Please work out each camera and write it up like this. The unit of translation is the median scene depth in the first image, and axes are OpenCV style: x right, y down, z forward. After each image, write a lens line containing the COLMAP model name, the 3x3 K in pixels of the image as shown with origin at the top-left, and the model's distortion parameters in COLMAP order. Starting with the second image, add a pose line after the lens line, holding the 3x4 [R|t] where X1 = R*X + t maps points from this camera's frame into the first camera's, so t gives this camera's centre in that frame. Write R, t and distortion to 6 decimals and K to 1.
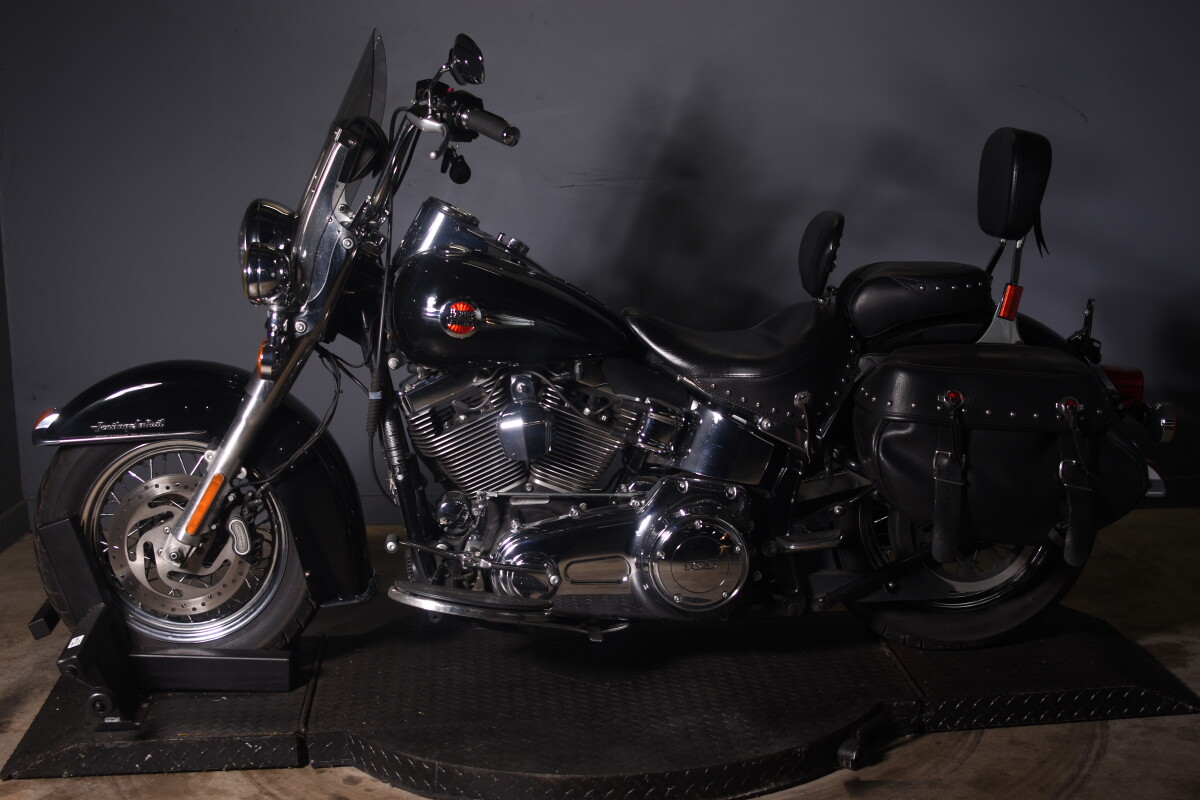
lens RADIAL K [[1854.2, 0, 589.2], [0, 1854.2, 400.6], [0, 0, 1]] dist [-0.133164, 0.000000]
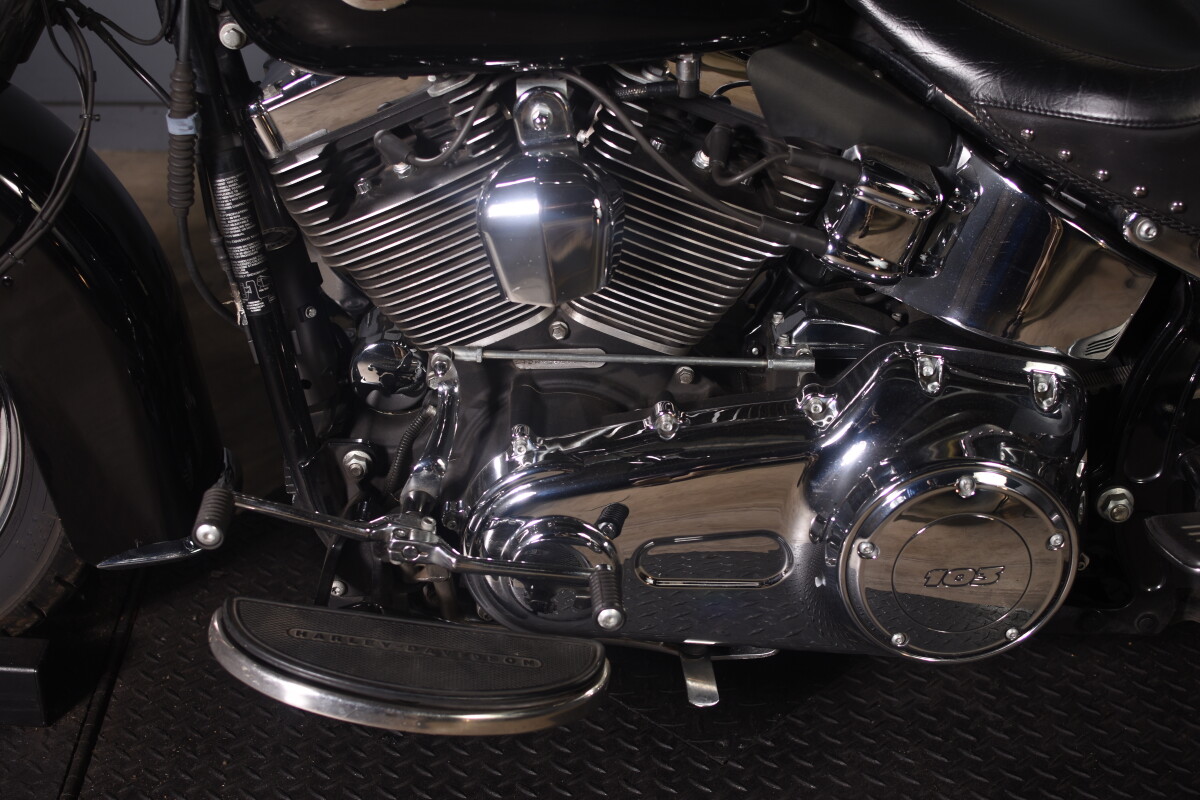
lens RADIAL K [[1854.2, 0, 601.8], [0, 1854.2, 399.1], [0, 0, 1]] dist [-0.133164, 0.000000]
pose [[0.999085, 0.033839, -0.026139, -0.011118], [-0.024082, 0.950443, 0.309964, -0.071327], [0.035333, -0.309051, 0.950389, 0.594534]]
